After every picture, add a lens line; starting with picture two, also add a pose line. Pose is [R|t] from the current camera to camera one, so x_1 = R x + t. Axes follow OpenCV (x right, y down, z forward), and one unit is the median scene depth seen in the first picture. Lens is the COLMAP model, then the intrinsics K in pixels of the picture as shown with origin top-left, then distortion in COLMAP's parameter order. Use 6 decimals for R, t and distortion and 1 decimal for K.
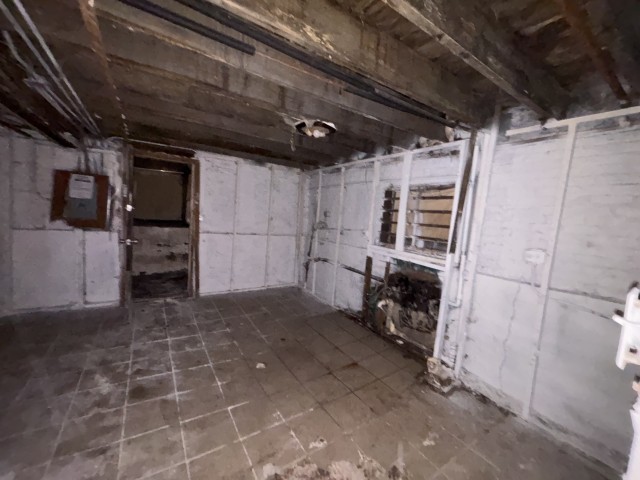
lens RADIAL K [[258.3, 0, 319.8], [0, 258.3, 240.3], [0, 0, 1]] dist [0.002691, 0.000134]
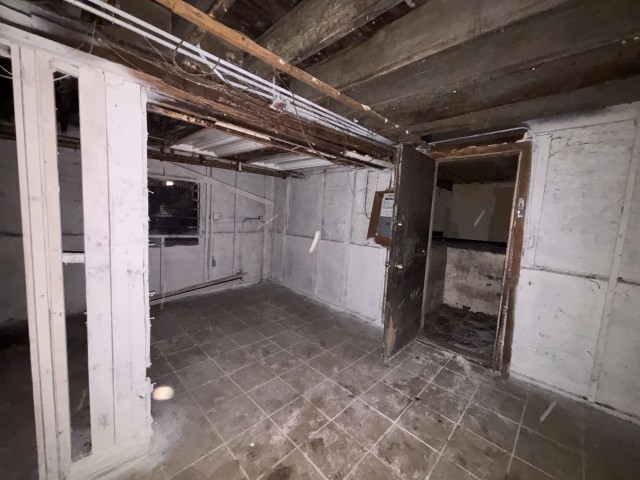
lens RADIAL K [[258.3, 0, 321.1], [0, 258.3, 240.3], [0, 0, 1]] dist [0.002691, 0.000134]
pose [[0.214103, 0.032660, -0.976265, -0.003119], [-0.123544, 0.992320, 0.006103, -0.047821], [0.968967, 0.119305, 0.216493, 0.554990]]
